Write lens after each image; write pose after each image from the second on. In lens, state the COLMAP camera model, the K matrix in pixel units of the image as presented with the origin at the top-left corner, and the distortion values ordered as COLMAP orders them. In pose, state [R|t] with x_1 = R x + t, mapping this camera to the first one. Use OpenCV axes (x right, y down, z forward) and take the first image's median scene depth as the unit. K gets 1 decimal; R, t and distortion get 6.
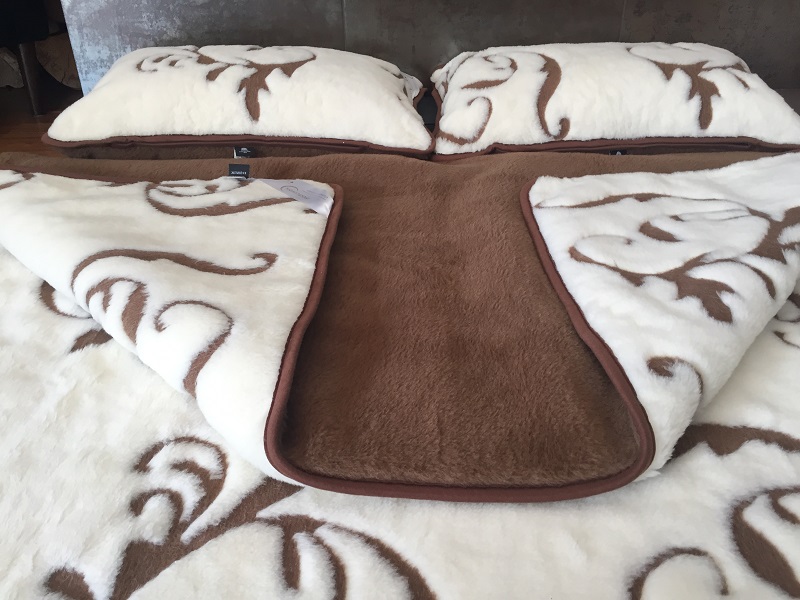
lens RADIAL K [[686.2, 0, 401.9], [0, 686.2, 301.7], [0, 0, 1]] dist [0.092883, -0.138781]
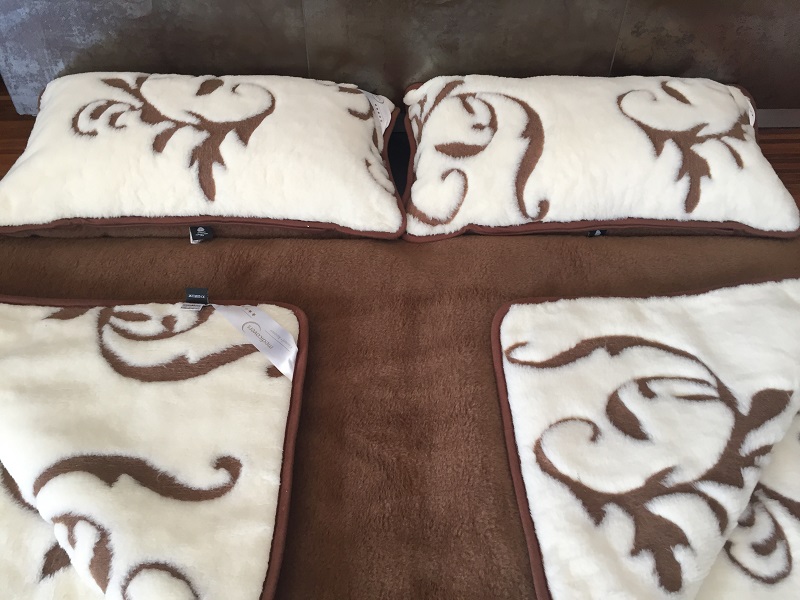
lens RADIAL K [[690.4, 0, 404.6], [0, 690.4, 300.0], [0, 0, 1]] dist [0.099217, -0.157660]
pose [[0.999323, -0.000297, 0.036785, 0.014259], [-0.009504, 0.963930, 0.265985, -0.483515], [-0.035537, -0.266155, 0.963275, 0.080908]]
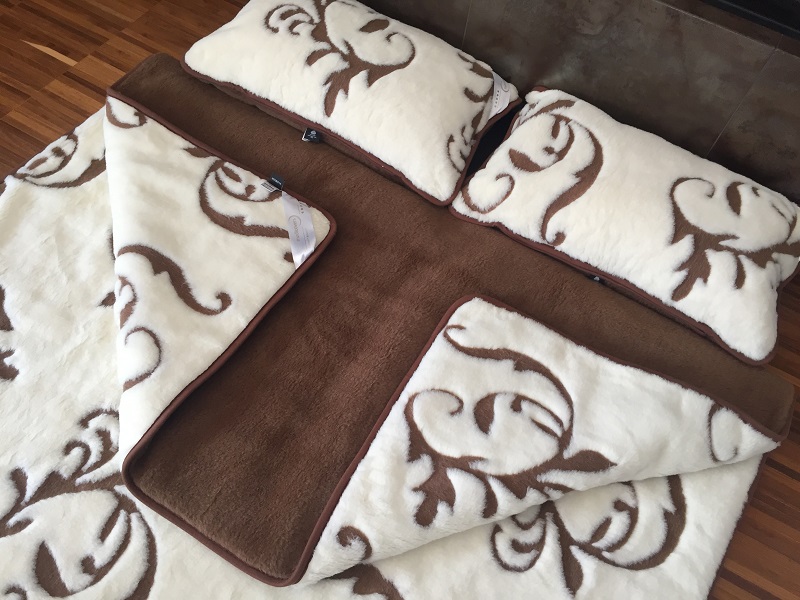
lens RADIAL K [[686.2, 0, 401.9], [0, 686.2, 301.7], [0, 0, 1]] dist [0.092883, -0.138781]
pose [[0.859092, 0.475827, -0.188546, 0.347895], [-0.350998, 0.815829, 0.459590, -0.748305], [0.372507, -0.328650, 0.867887, -0.114030]]
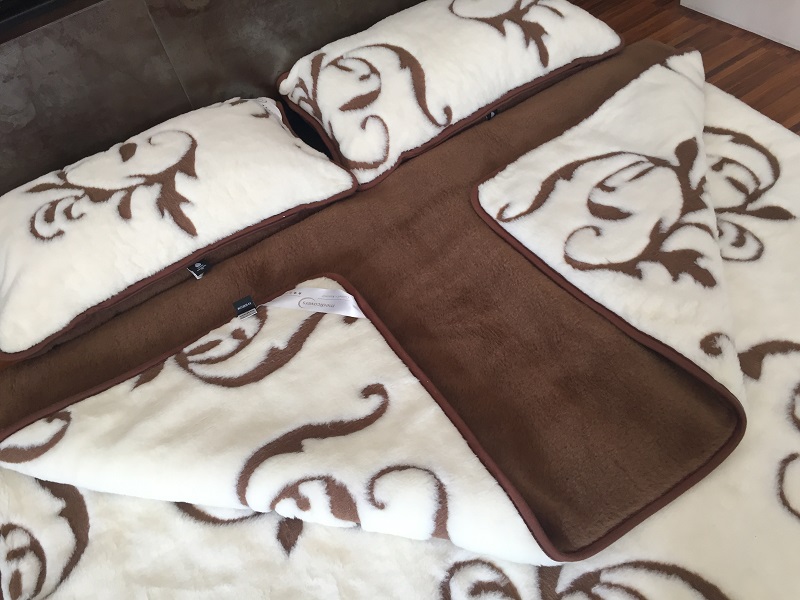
lens RADIAL K [[682.9, 0, 401.2], [0, 682.9, 302.1], [0, 0, 1]] dist [0.092239, -0.137057]
pose [[0.837780, -0.485930, 0.248989, -0.324987], [0.405380, 0.859057, 0.312551, -0.468181], [-0.365774, -0.160914, 0.916688, -0.058298]]
